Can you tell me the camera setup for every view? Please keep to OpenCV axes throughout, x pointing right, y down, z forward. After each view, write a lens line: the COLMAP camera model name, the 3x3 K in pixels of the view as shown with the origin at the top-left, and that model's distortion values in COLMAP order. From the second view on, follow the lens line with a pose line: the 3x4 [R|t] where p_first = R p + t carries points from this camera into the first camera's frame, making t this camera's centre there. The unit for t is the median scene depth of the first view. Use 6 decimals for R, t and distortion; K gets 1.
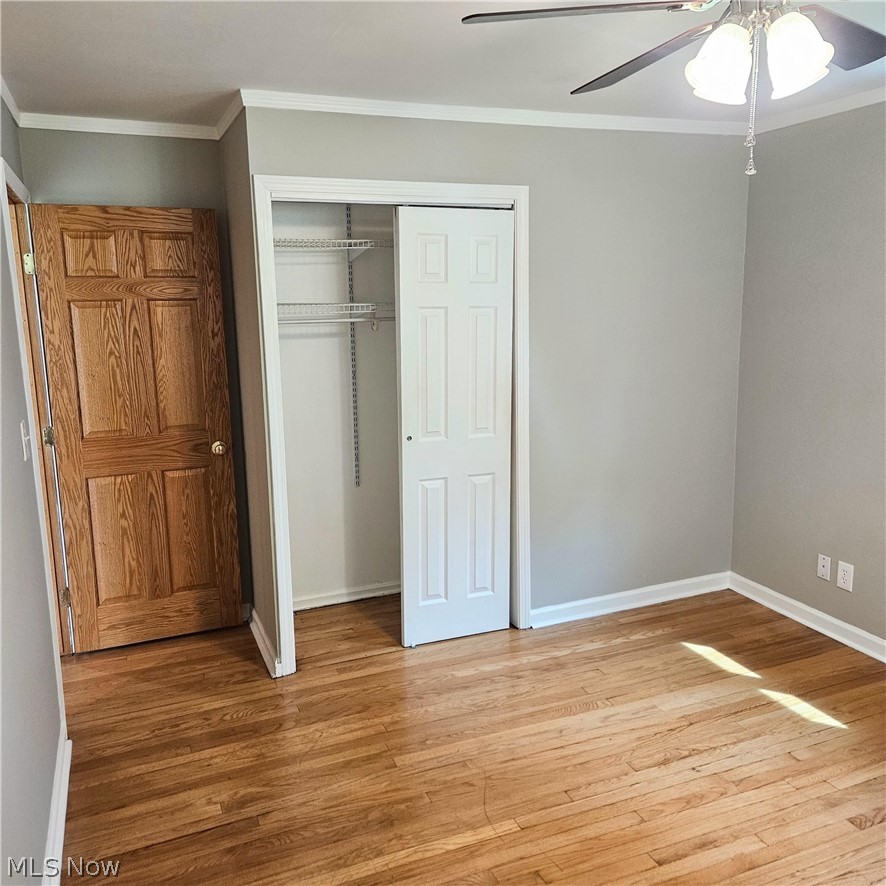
lens RADIAL K [[768.2, 0, 441.6], [0, 768.2, 443.5], [0, 0, 1]] dist [0.003572, 0.000600]
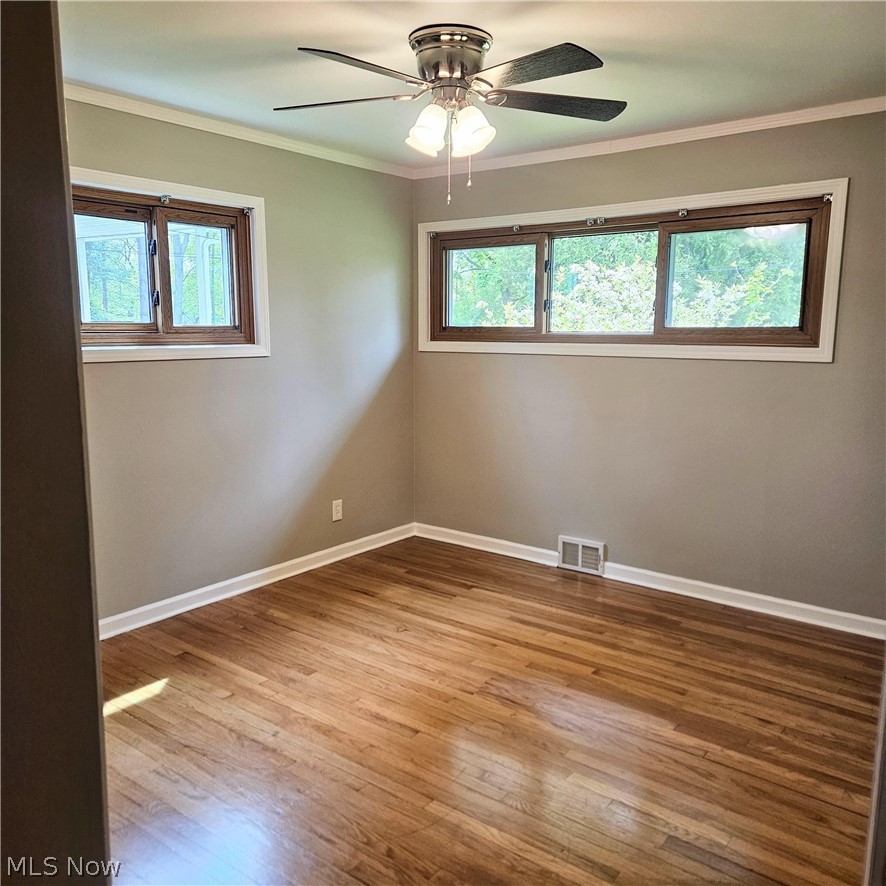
lens RADIAL K [[768.2, 0, 443.3], [0, 768.2, 444.9], [0, 0, 1]] dist [0.003572, 0.000600]
pose [[-0.497629, -0.119976, 0.859053, -0.657889], [0.169454, 0.957858, 0.231936, -0.159621], [-0.850677, 0.260987, -0.456327, 1.231188]]
